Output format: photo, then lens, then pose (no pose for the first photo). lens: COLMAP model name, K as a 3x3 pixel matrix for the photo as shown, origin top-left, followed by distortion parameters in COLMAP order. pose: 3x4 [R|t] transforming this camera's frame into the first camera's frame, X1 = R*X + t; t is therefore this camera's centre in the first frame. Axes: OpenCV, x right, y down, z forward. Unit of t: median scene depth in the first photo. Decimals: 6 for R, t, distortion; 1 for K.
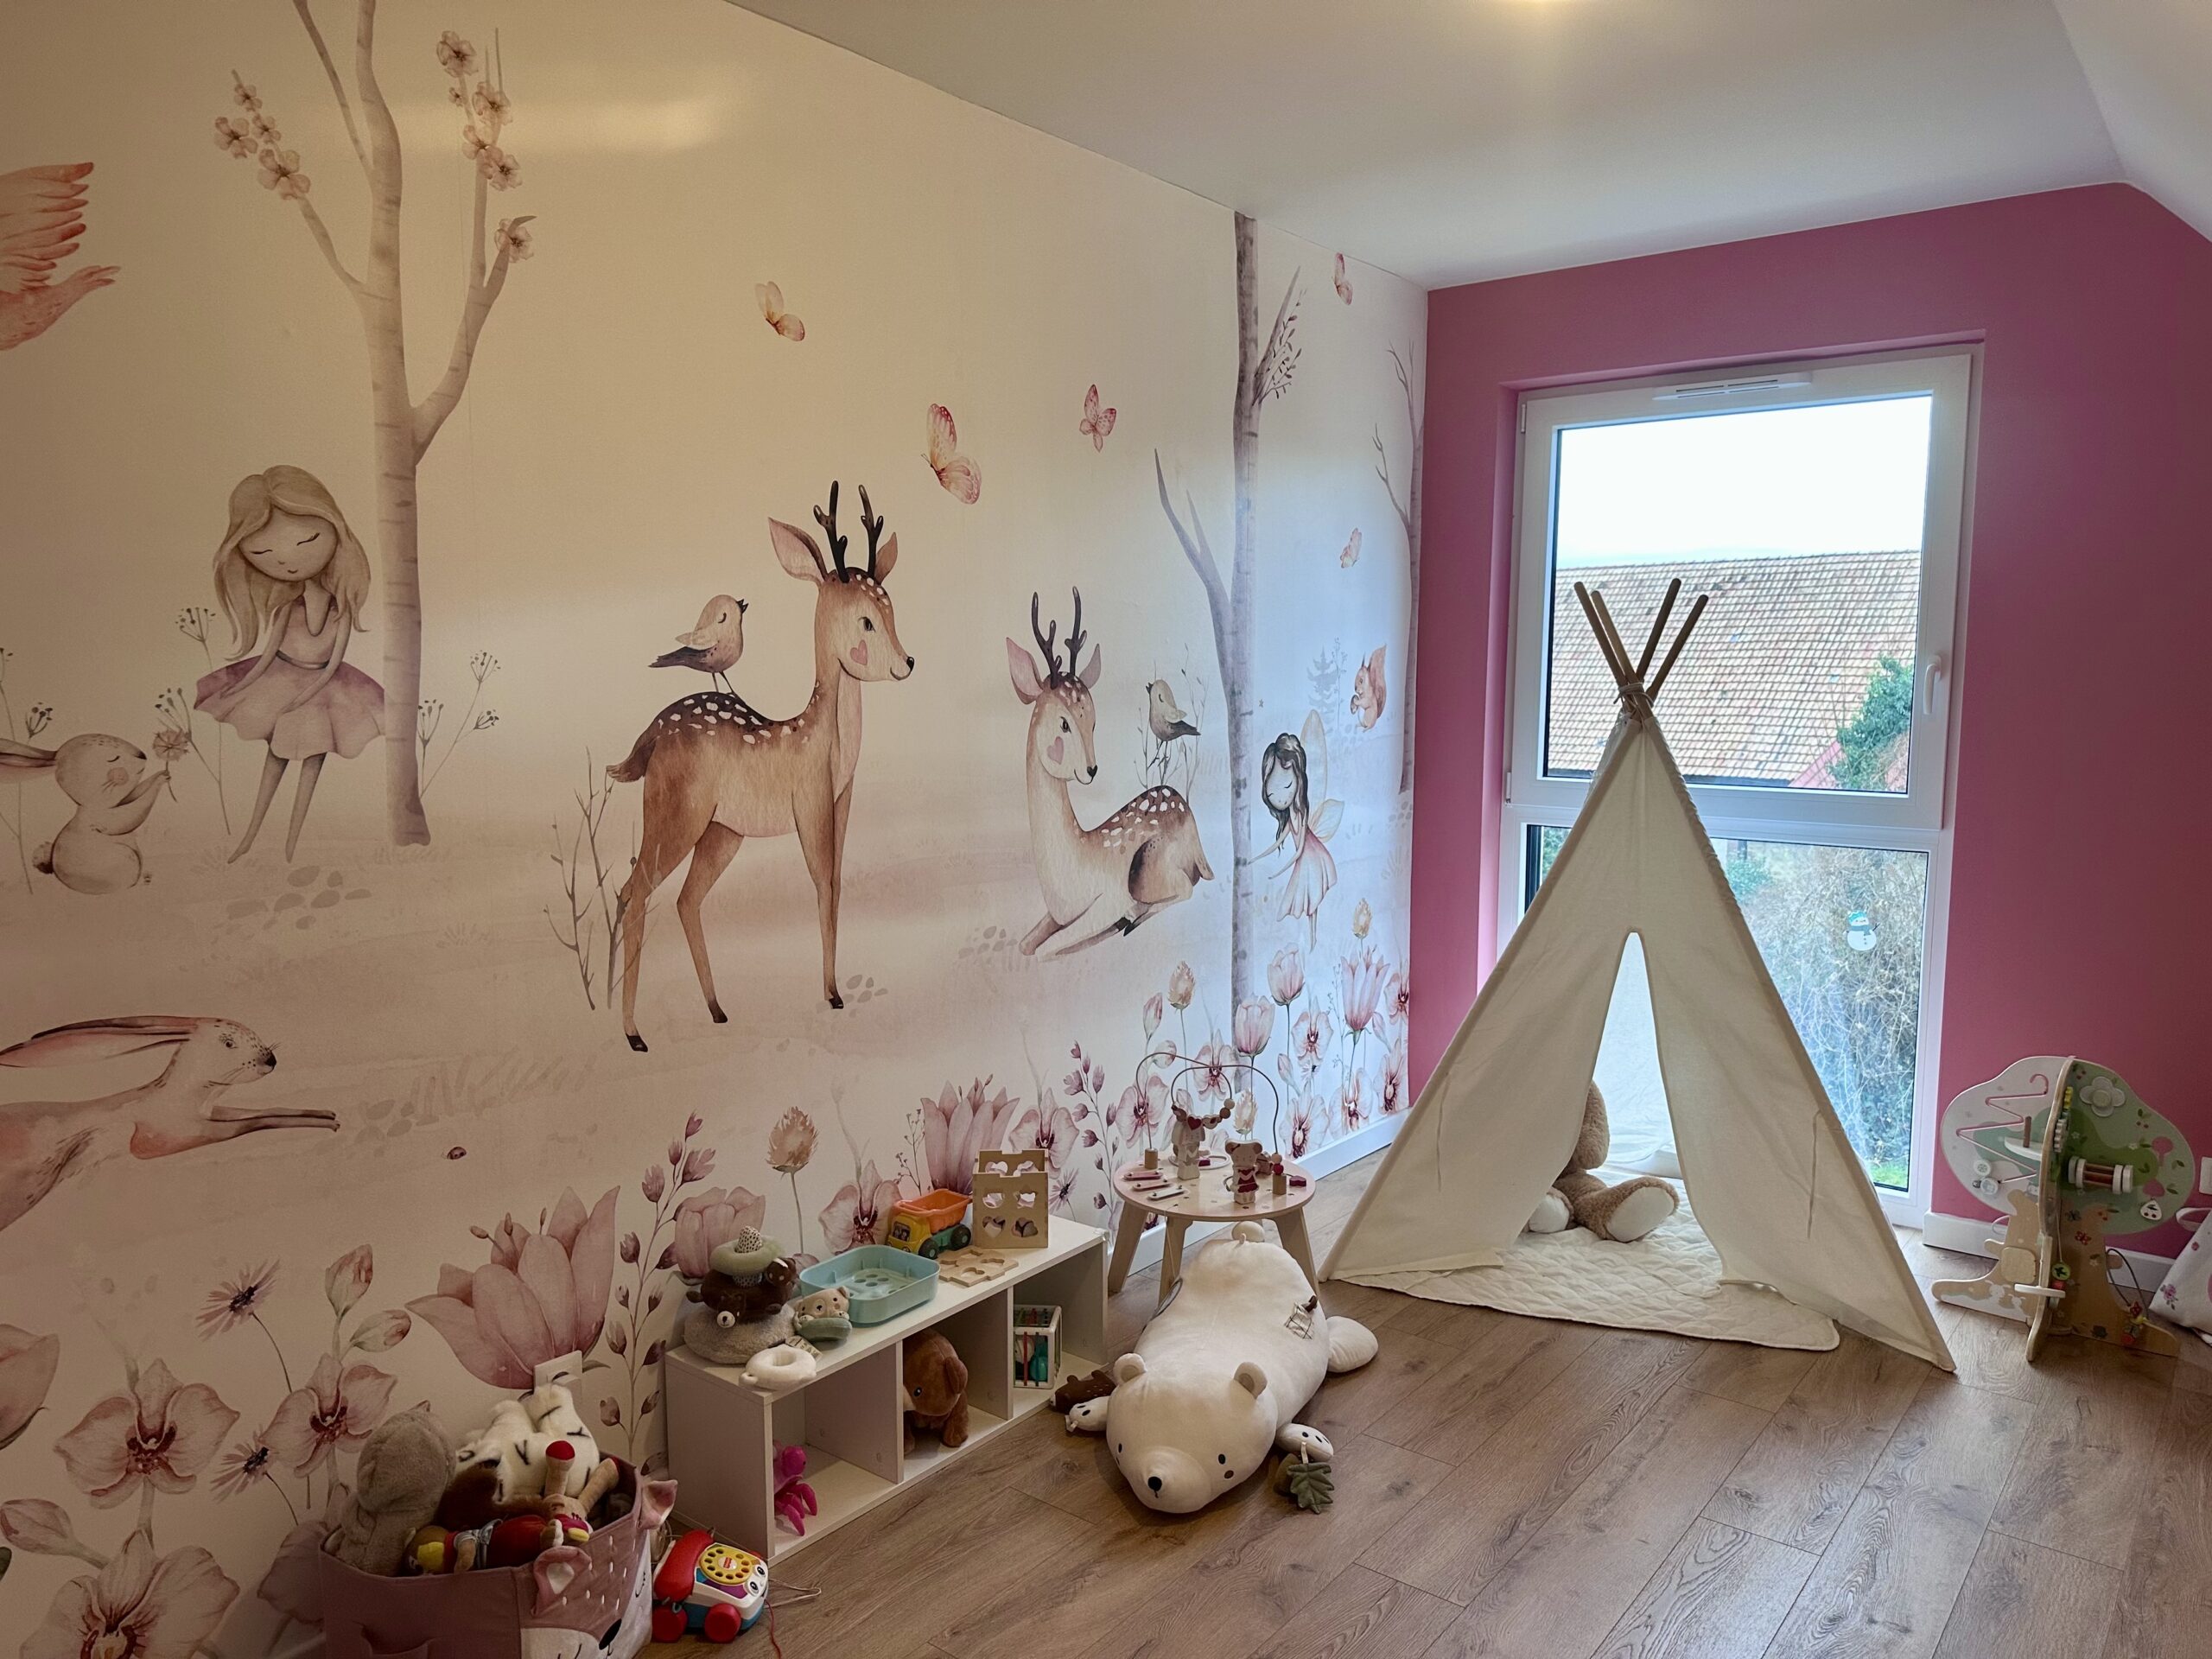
lens RADIAL K [[1553.3, 0, 1106.0], [0, 1553.3, 829.5], [0, 0, 1]] dist [0.075205, -0.096656]
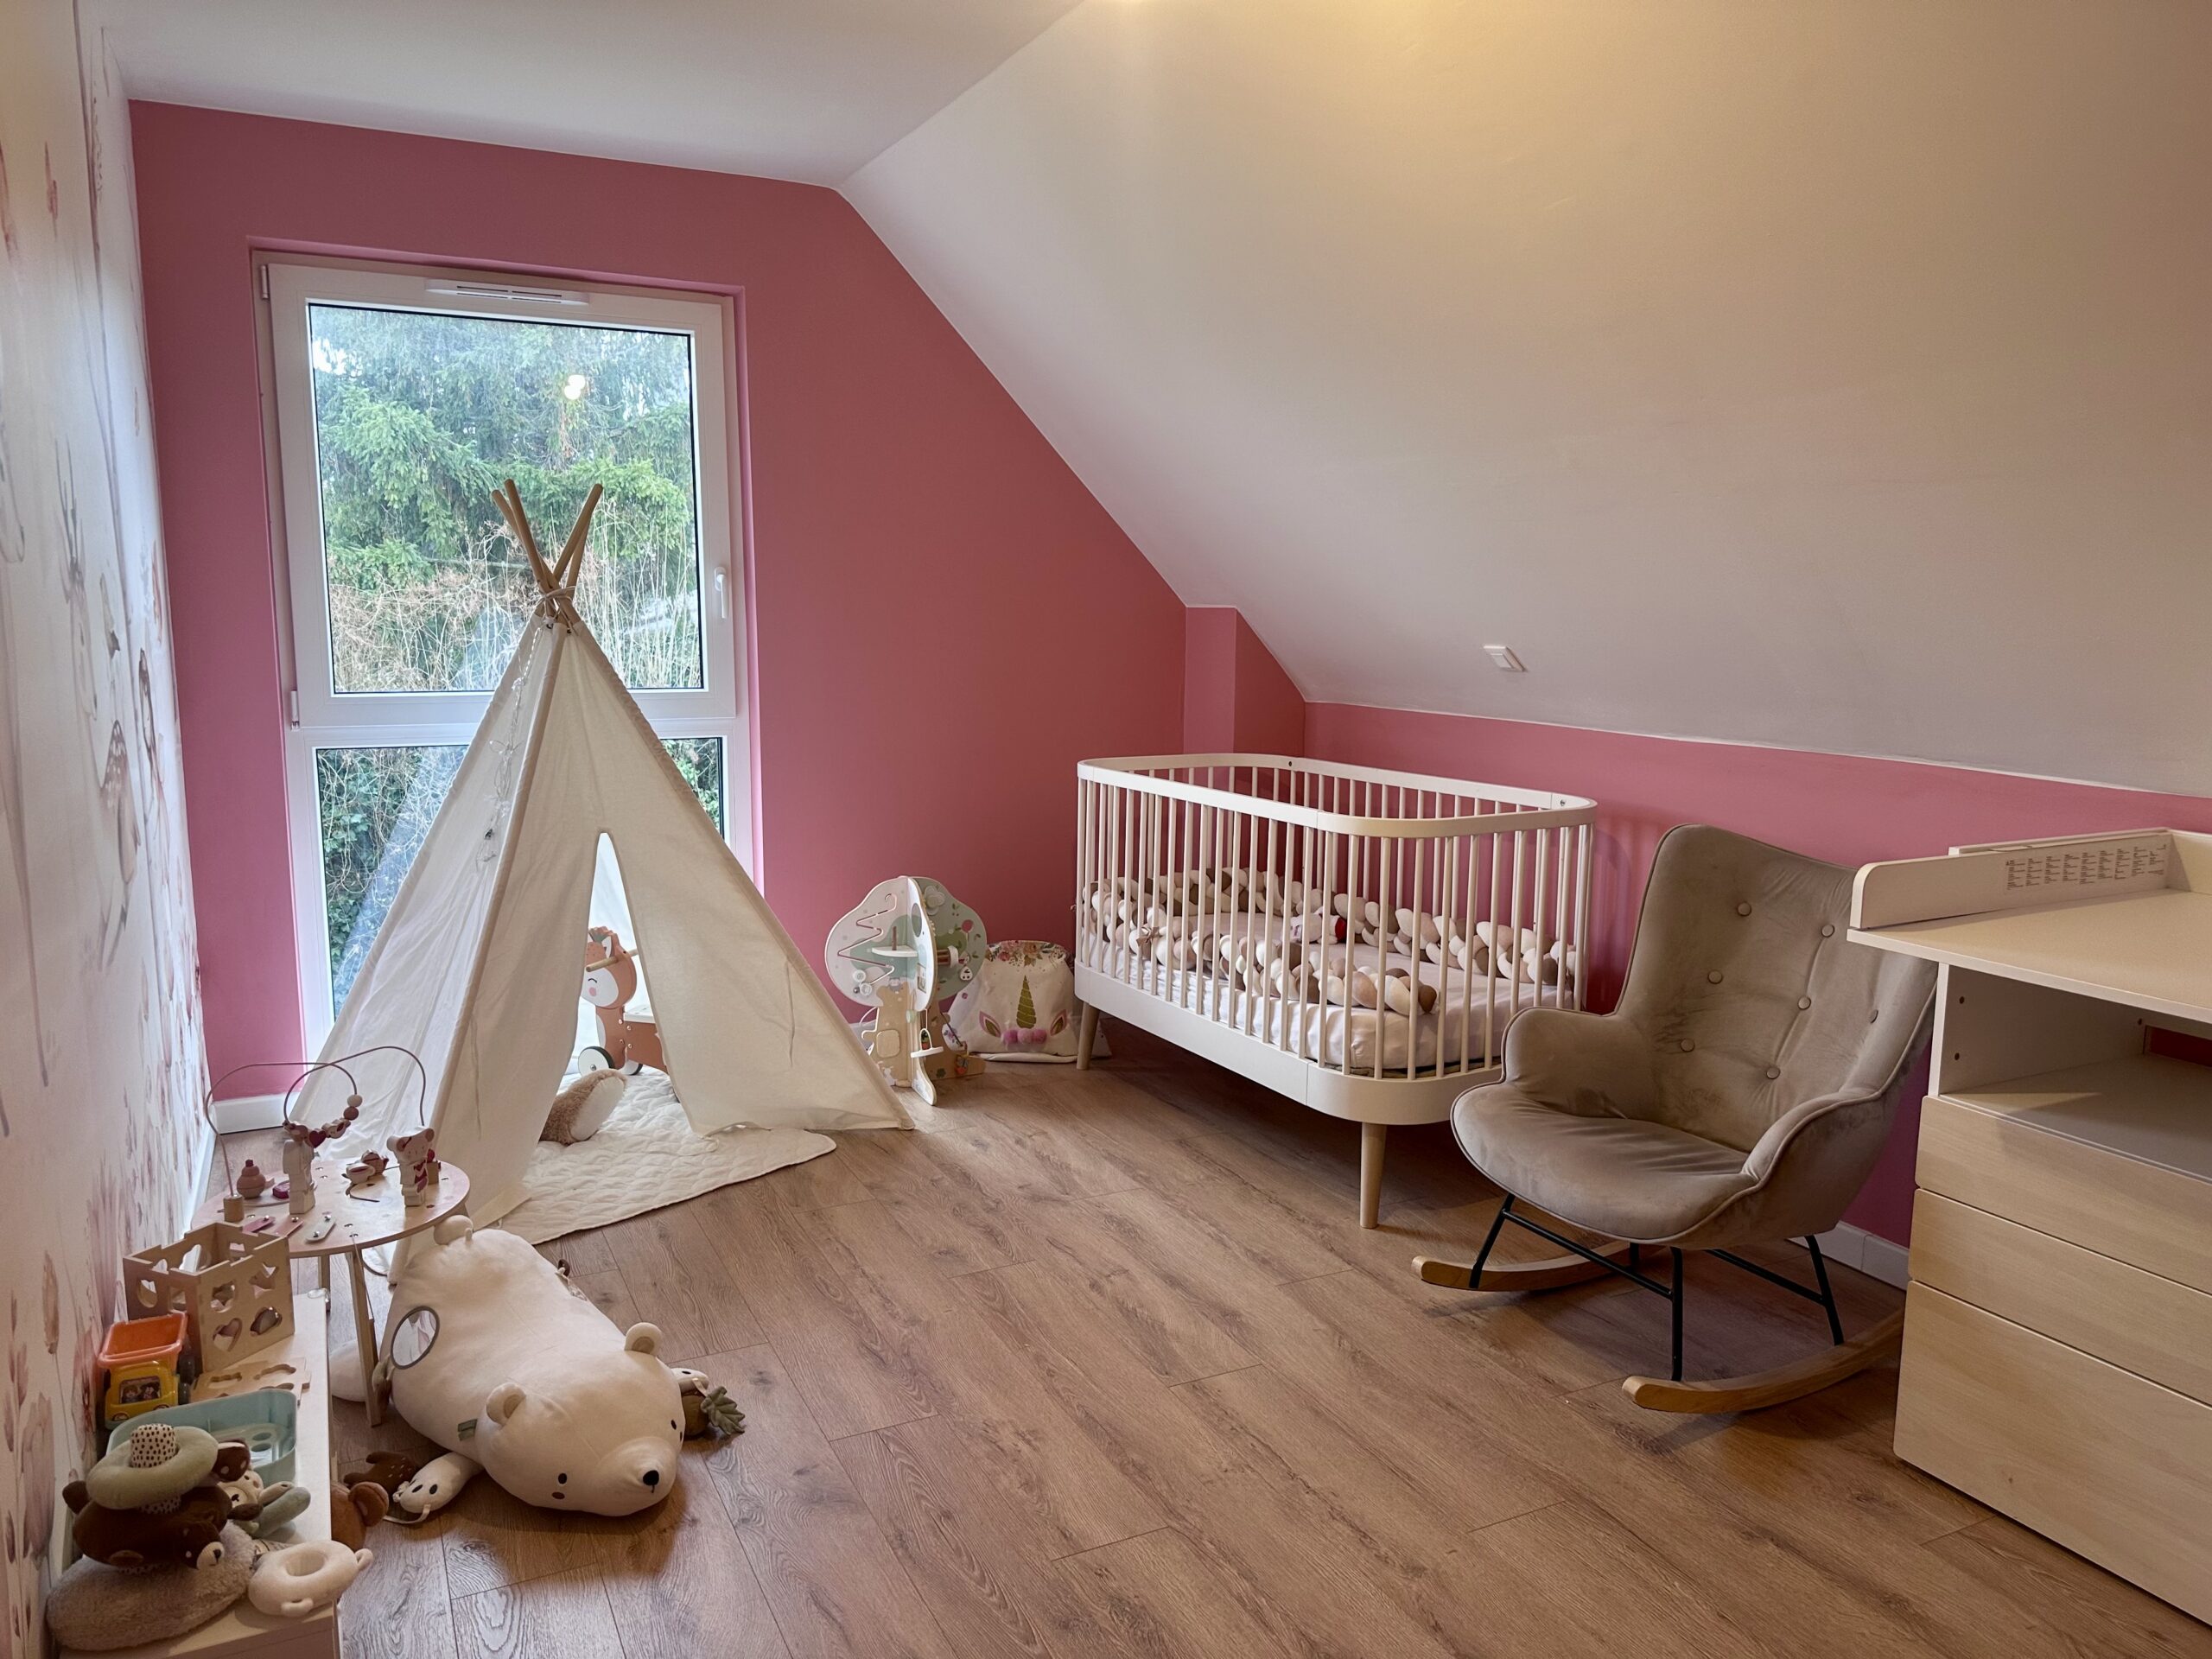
lens RADIAL K [[1553.3, 0, 1106.0], [0, 1553.3, 829.5], [0, 0, 1]] dist [0.075205, -0.096656]
pose [[0.416309, -0.132704, 0.899487, -0.739398], [0.090936, 0.990408, 0.104030, -0.022032], [-0.904664, 0.038487, 0.424384, 0.449089]]
